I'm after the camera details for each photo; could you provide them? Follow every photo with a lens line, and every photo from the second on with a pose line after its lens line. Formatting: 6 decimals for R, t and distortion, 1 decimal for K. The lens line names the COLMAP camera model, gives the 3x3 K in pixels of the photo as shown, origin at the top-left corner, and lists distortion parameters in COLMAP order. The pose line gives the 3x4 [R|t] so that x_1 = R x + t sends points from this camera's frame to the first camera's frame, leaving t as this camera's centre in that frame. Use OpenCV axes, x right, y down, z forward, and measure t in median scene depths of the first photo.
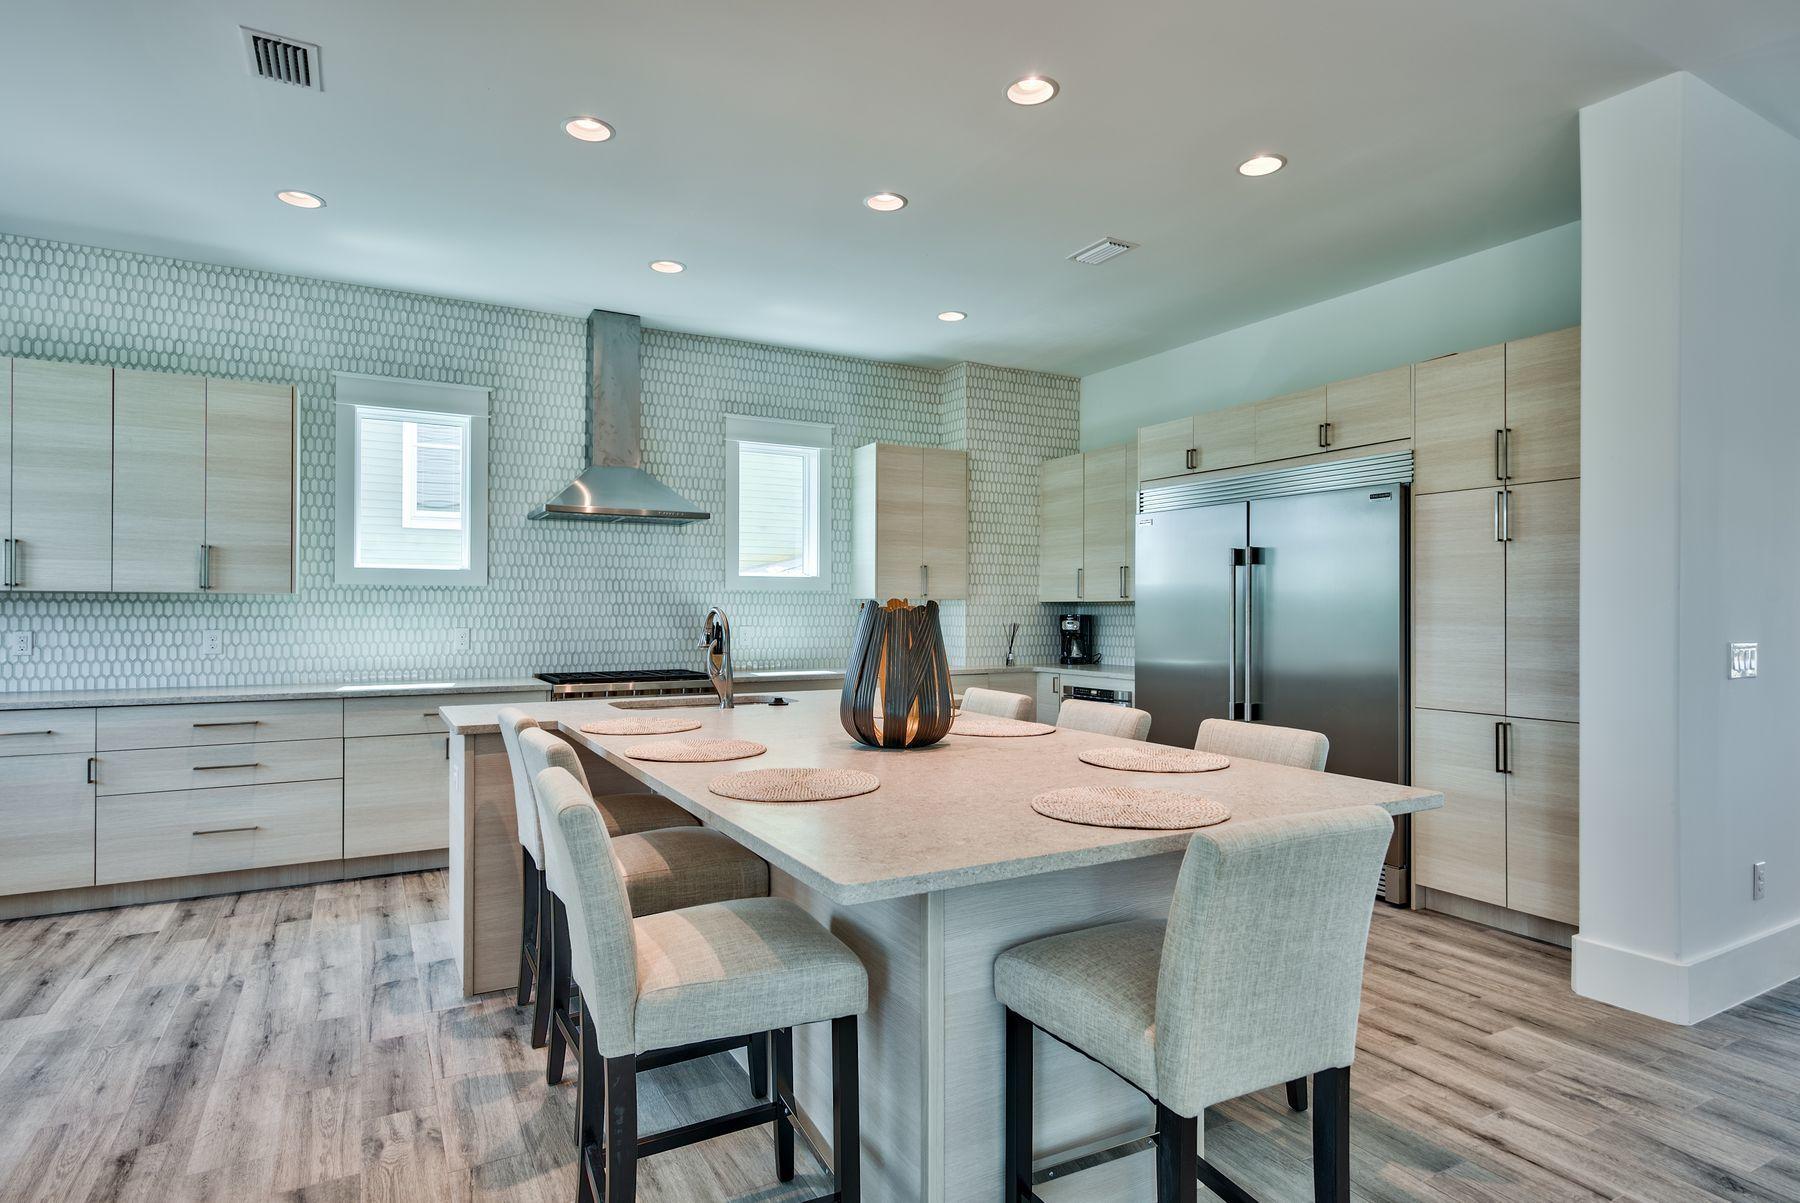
lens RADIAL K [[974.0, 0, 899.3], [0, 974.0, 594.6], [0, 0, 1]] dist [0.006911, 0.000329]
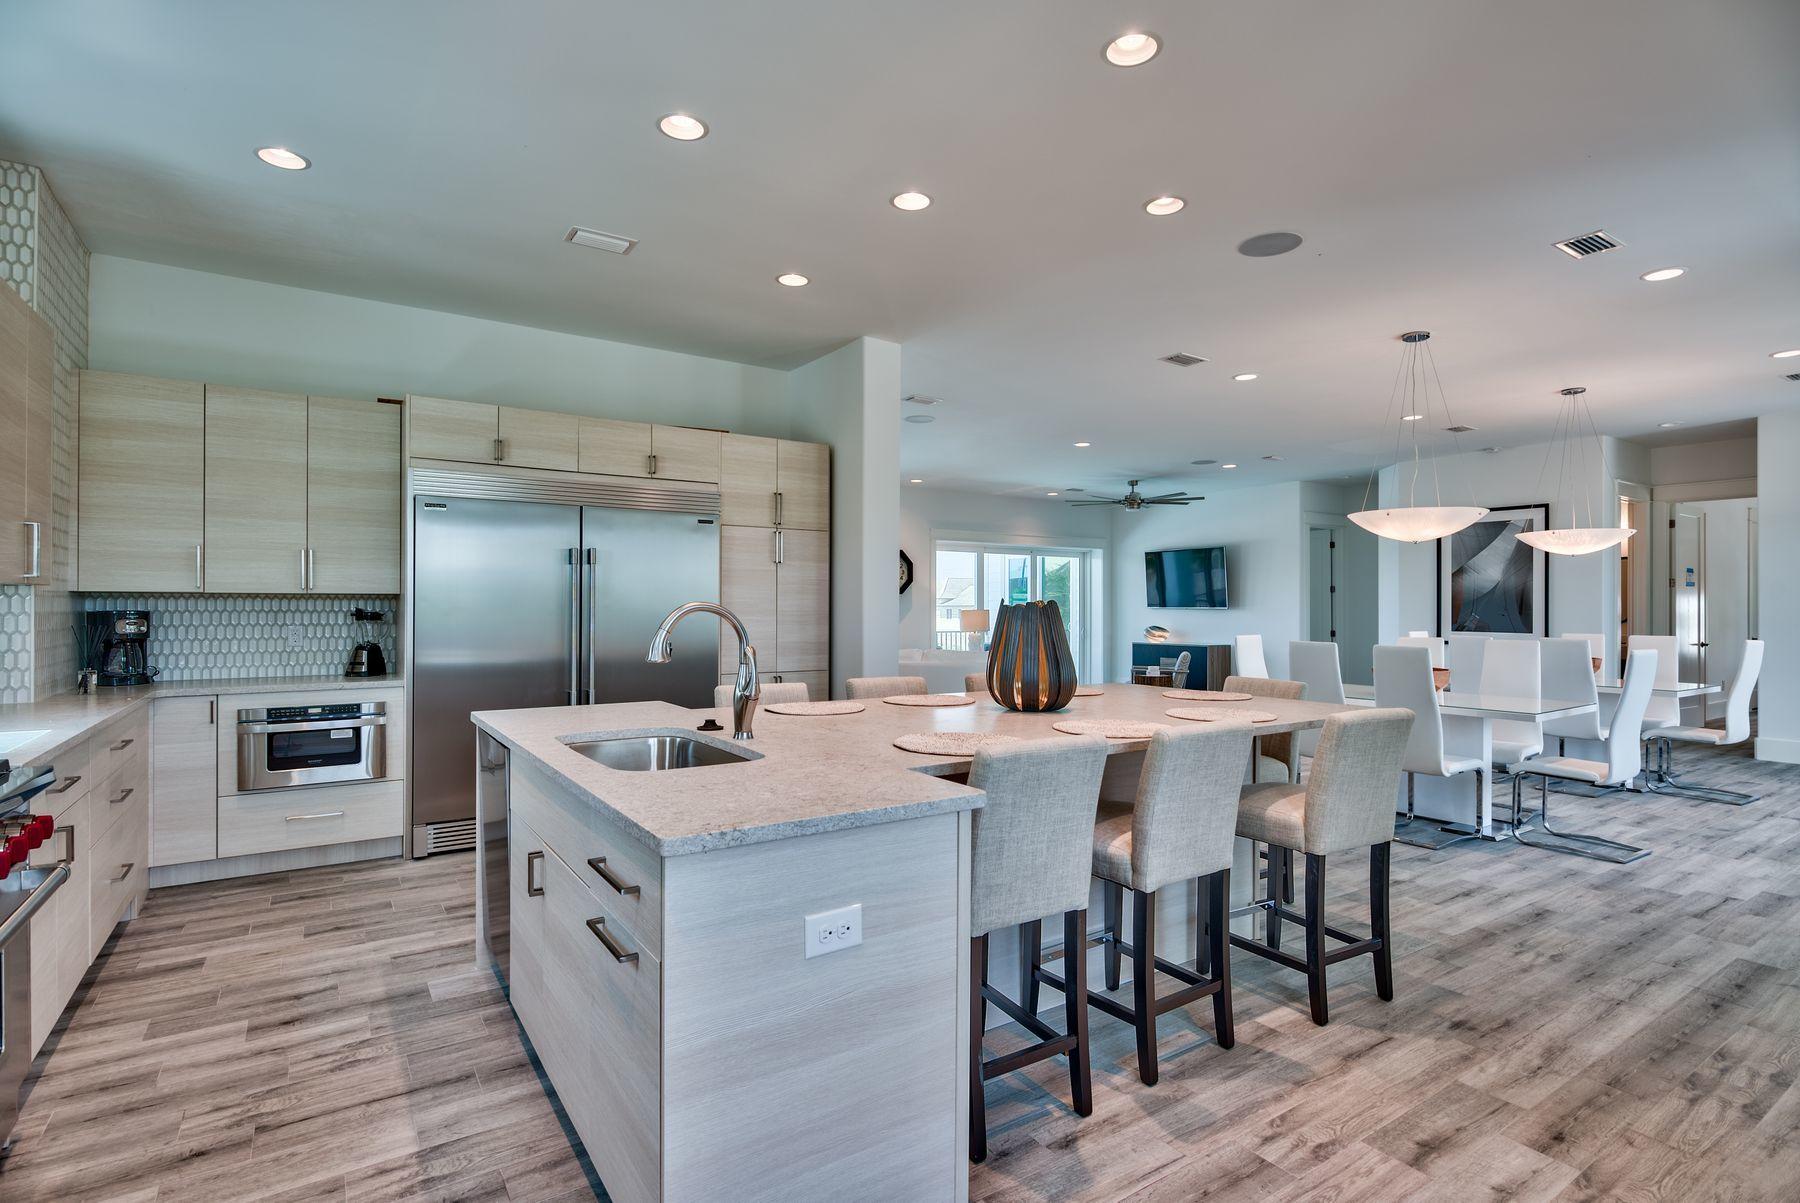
lens RADIAL K [[876.3, 0, 897.1], [0, 876.3, 608.0], [0, 0, 1]] dist [0.001812, 0.000081]
pose [[-0.079472, -0.010469, 0.996782, -0.970039], [-0.022593, 0.999707, 0.008698, 0.004314], [-0.996581, -0.021829, -0.079686, 1.056083]]
